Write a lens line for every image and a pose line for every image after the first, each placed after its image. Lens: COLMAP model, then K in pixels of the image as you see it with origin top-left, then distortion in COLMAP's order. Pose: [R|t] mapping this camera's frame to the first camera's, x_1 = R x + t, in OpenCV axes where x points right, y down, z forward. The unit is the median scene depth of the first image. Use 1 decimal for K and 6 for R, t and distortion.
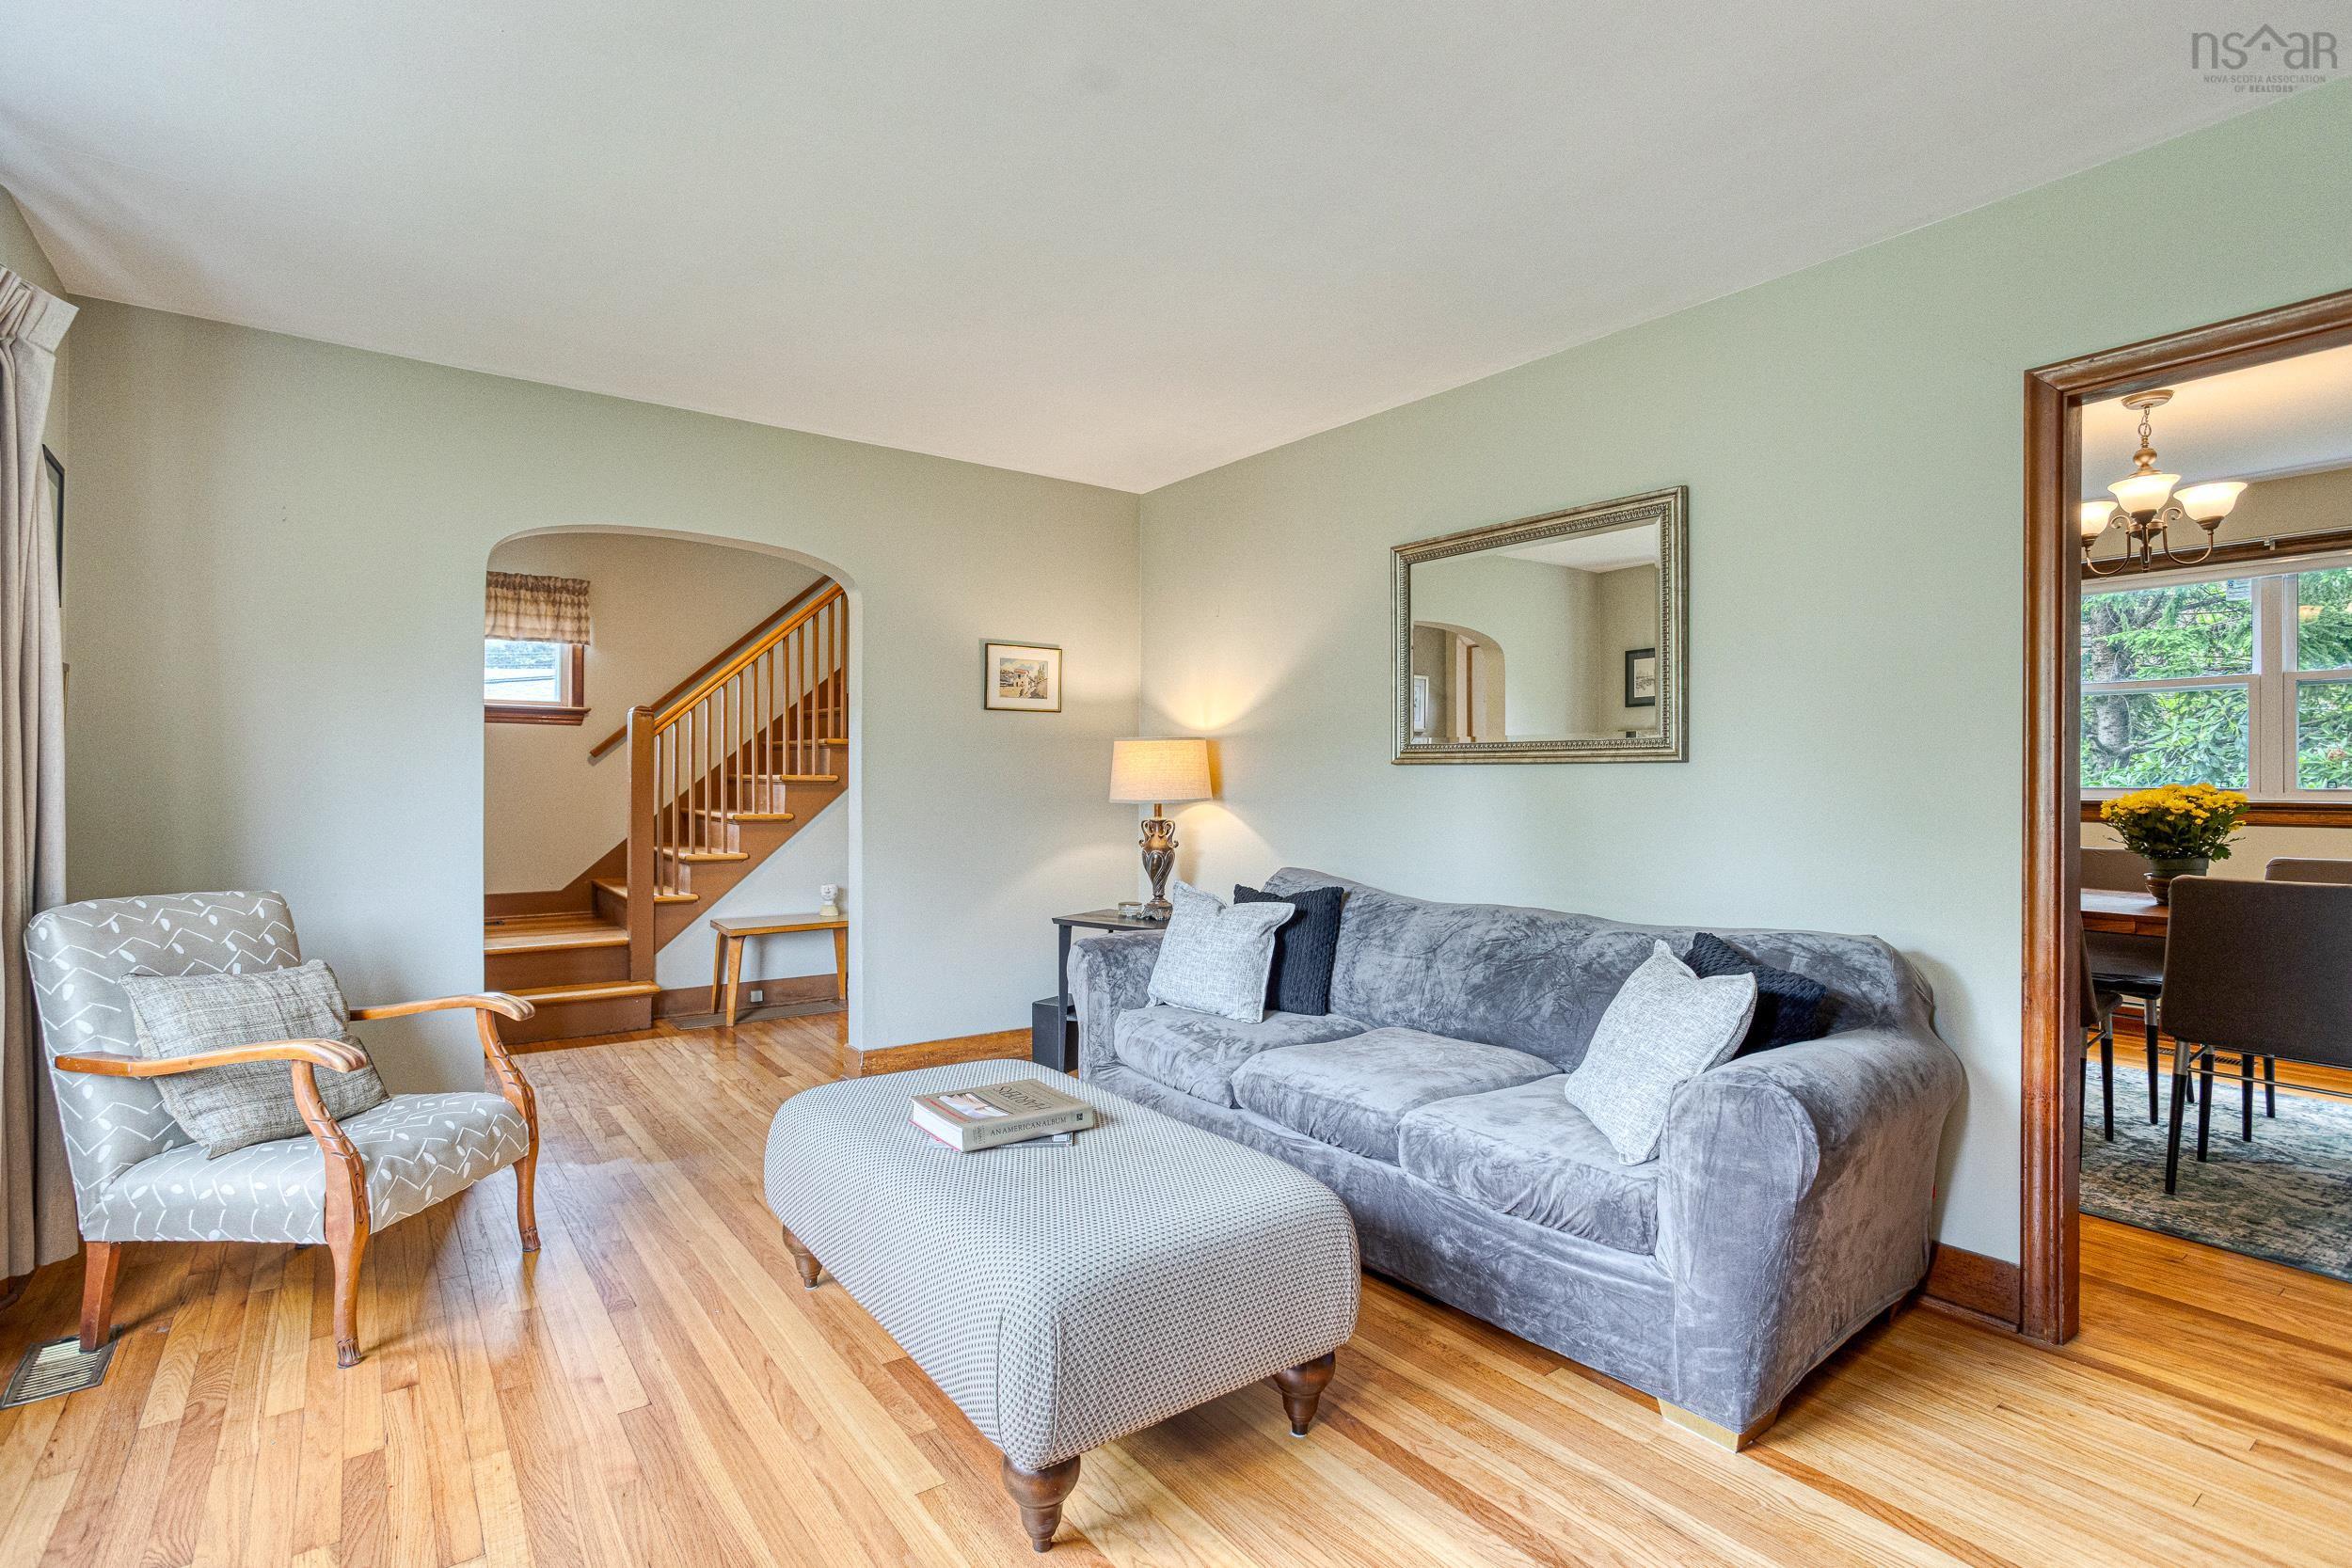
lens RADIAL K [[1132.7, 0, 1177.4], [0, 1132.7, 776.7], [0, 0, 1]] dist [-0.002847, 0.008038]
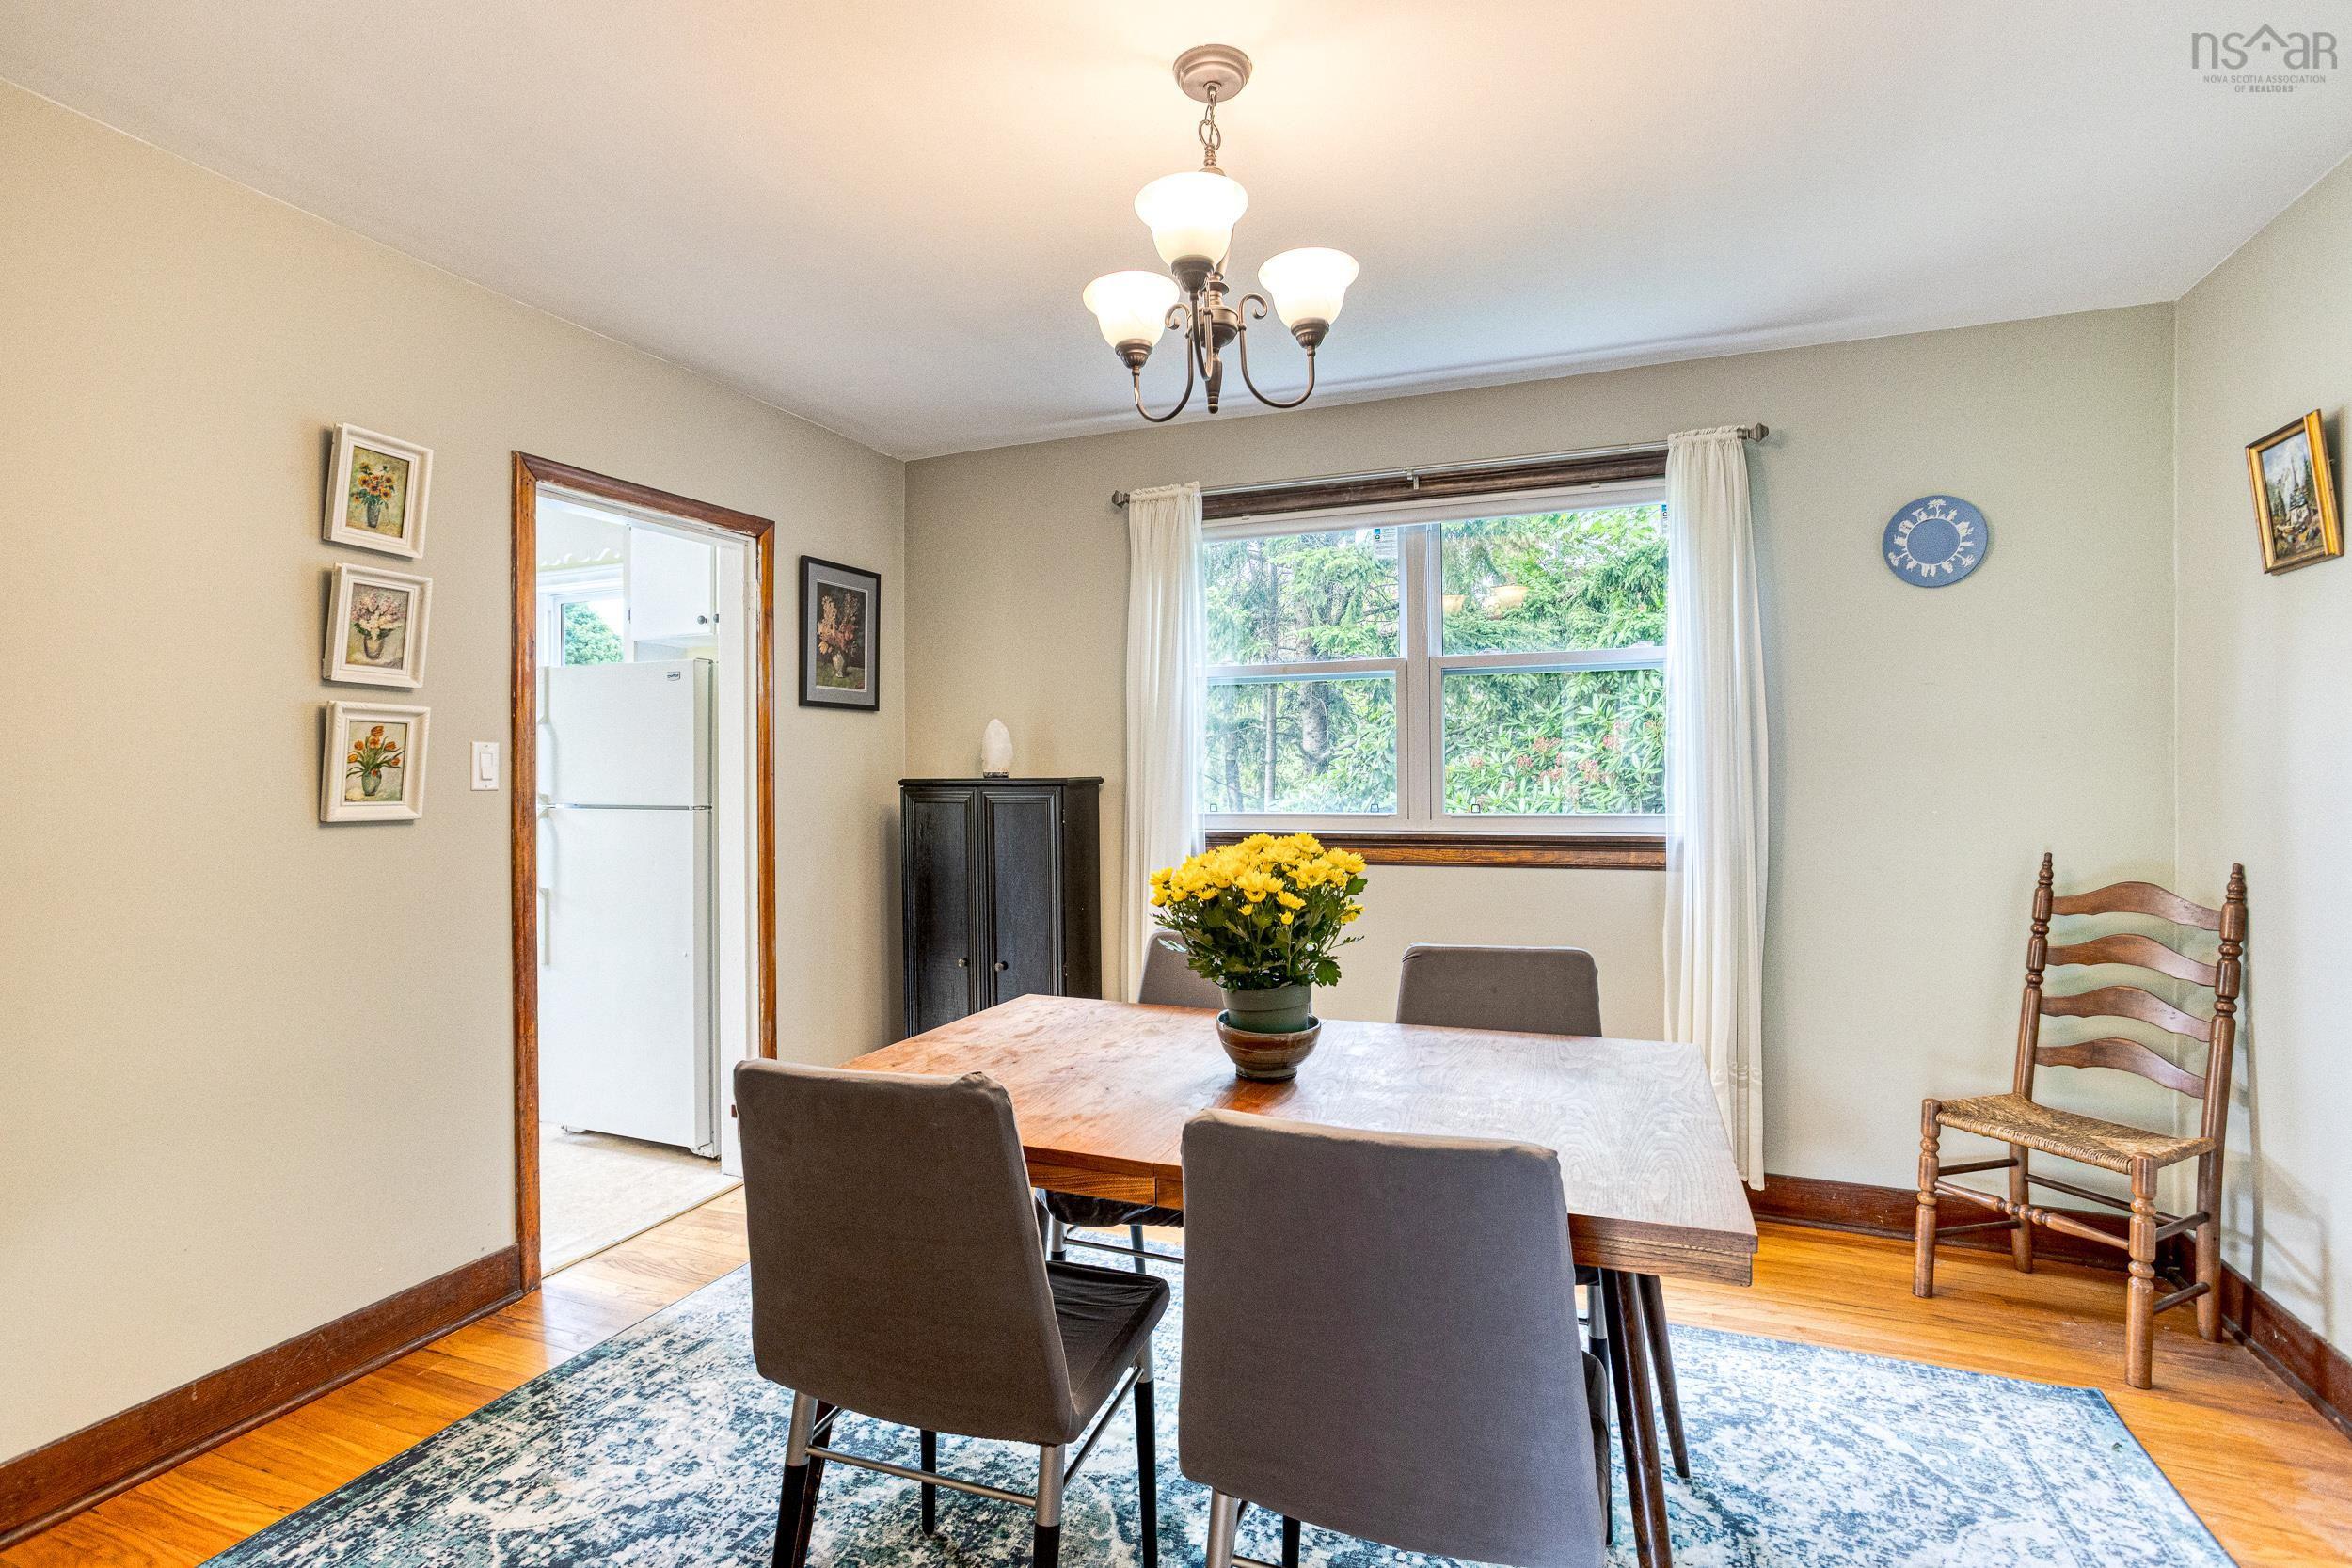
lens RADIAL K [[1132.7, 0, 1191.6], [0, 1132.7, 774.0], [0, 0, 1]] dist [-0.002847, 0.008038]
pose [[0.853040, -0.005216, 0.521819, 0.594091], [0.006257, 0.999980, -0.000233, -0.021717], [-0.521808, 0.003464, 0.853056, 0.590770]]
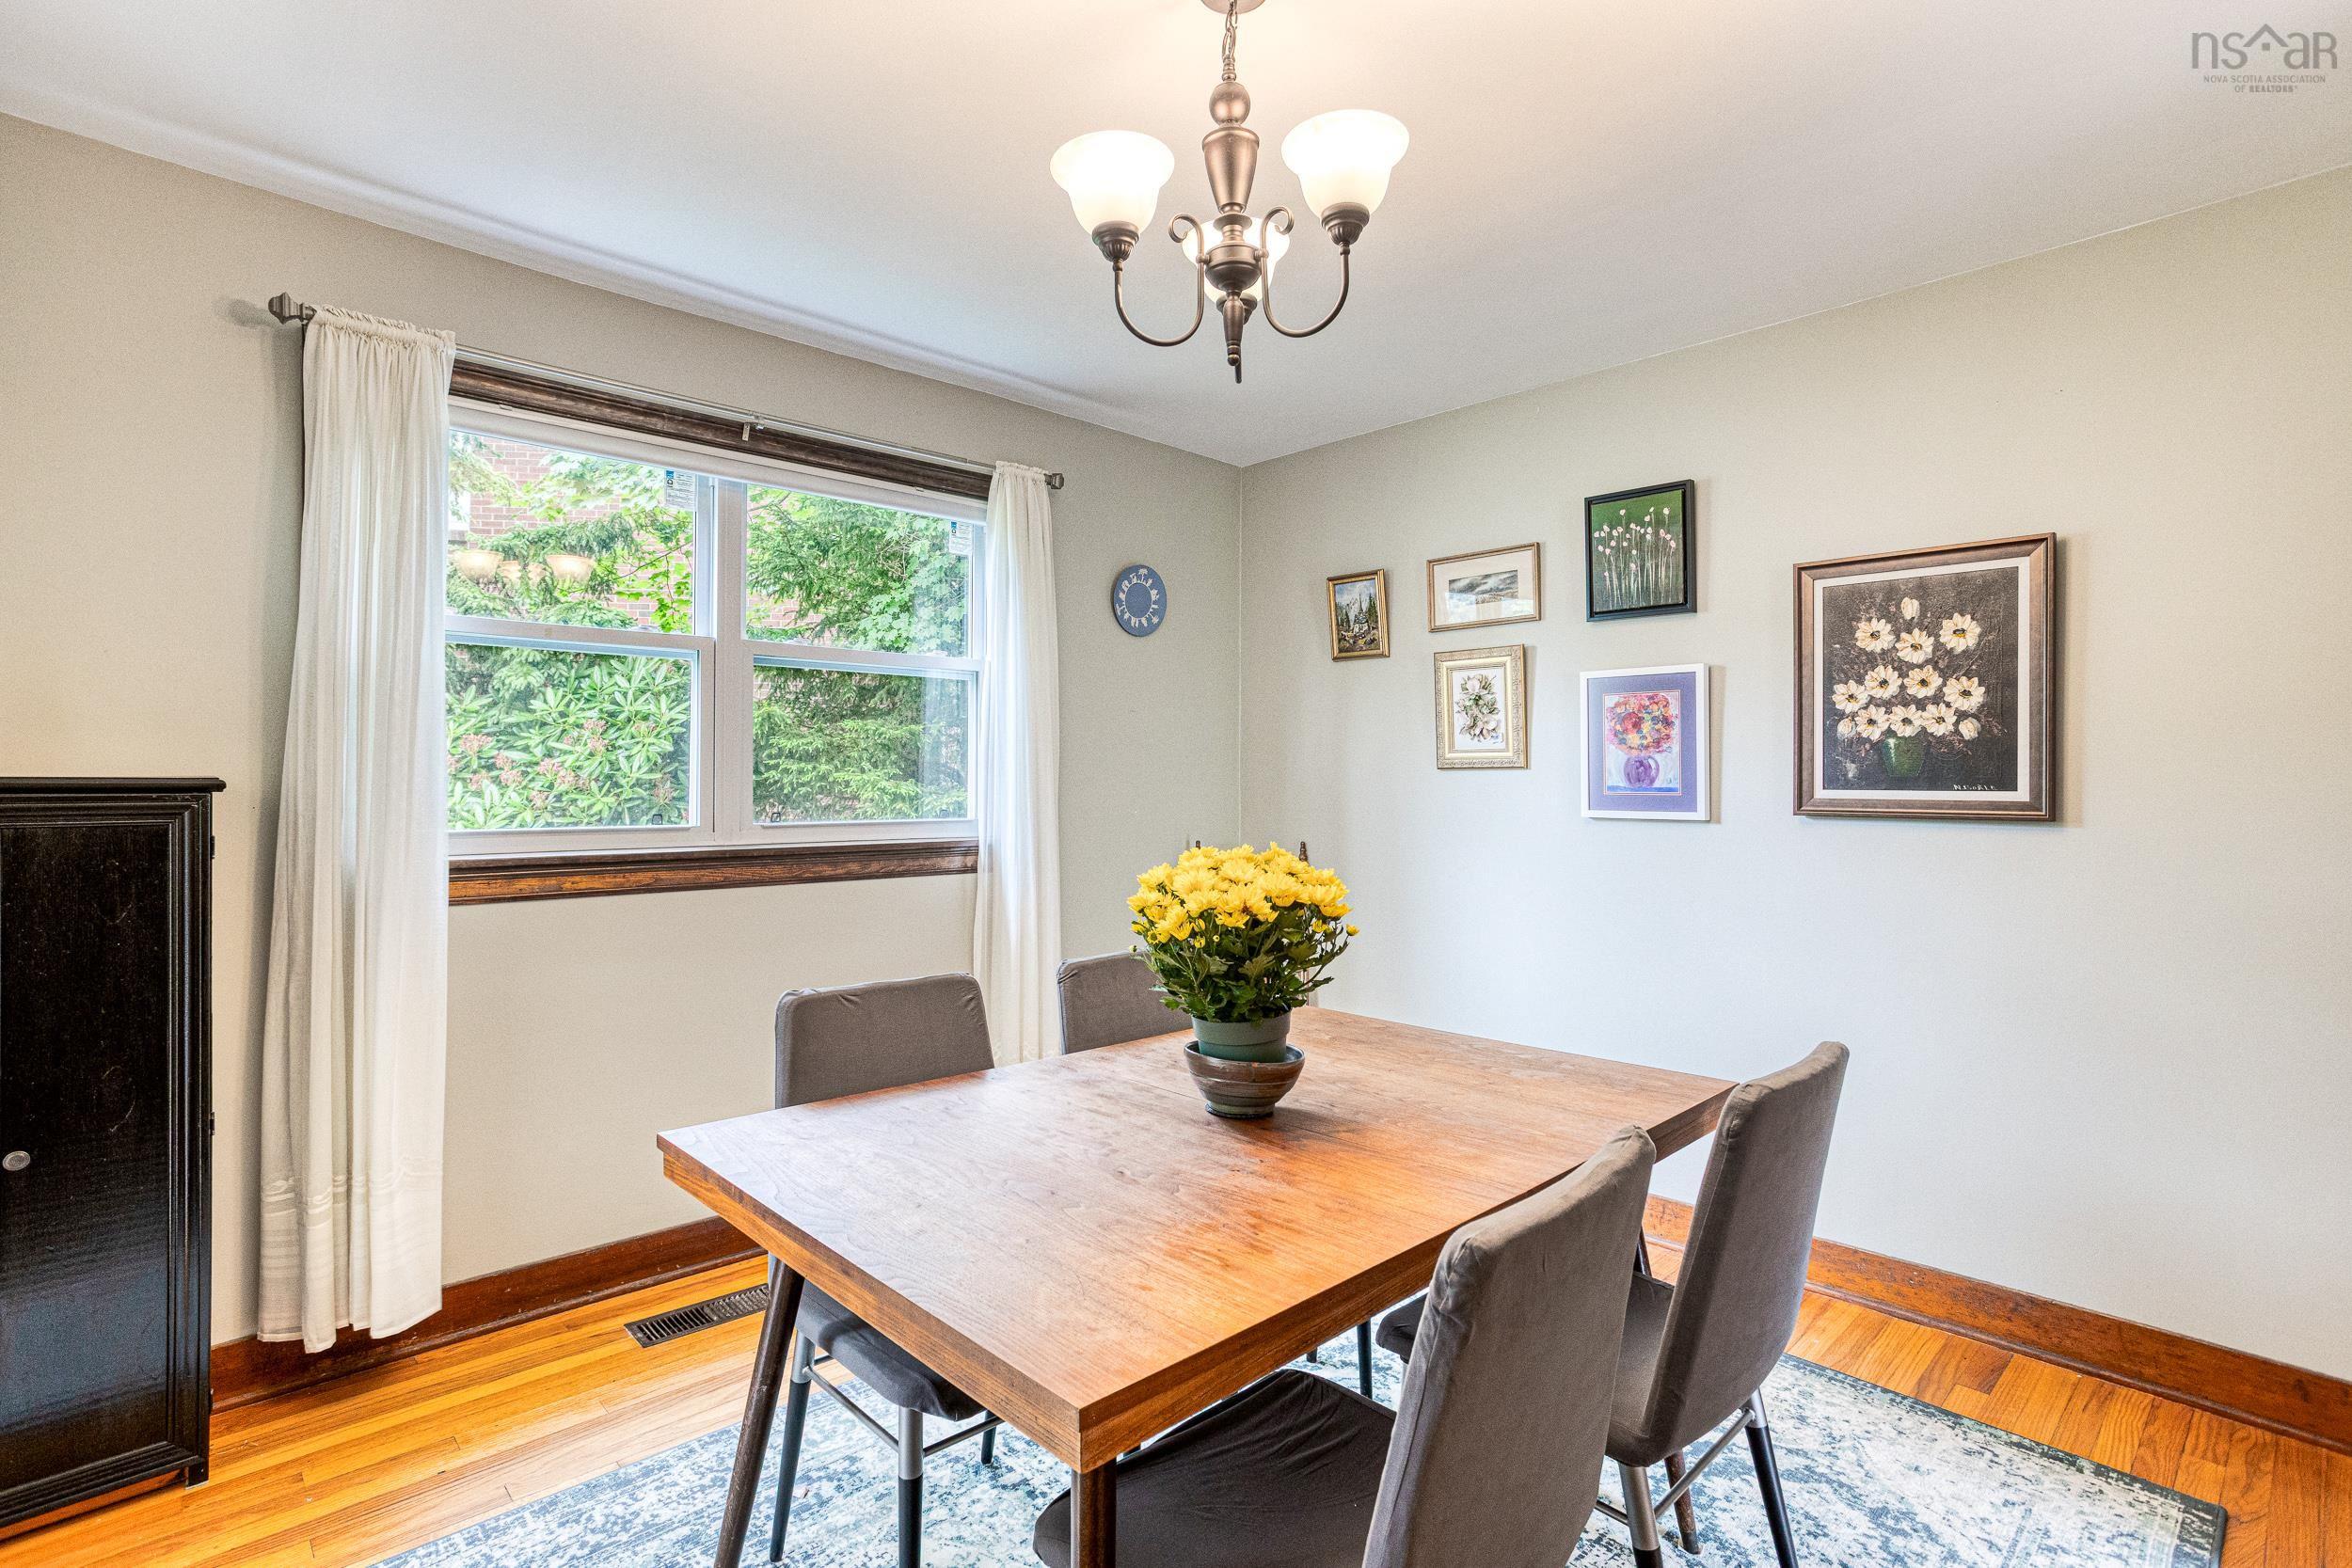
lens RADIAL K [[1132.7, 0, 1174.8], [0, 1132.7, 770.6], [0, 0, 1]] dist [-0.002847, 0.008038]
pose [[-0.095331, -0.002974, 0.995441, 0.434958], [-0.008609, 0.999961, 0.002163, -0.030613], [-0.995408, -0.008363, -0.095353, 1.053107]]
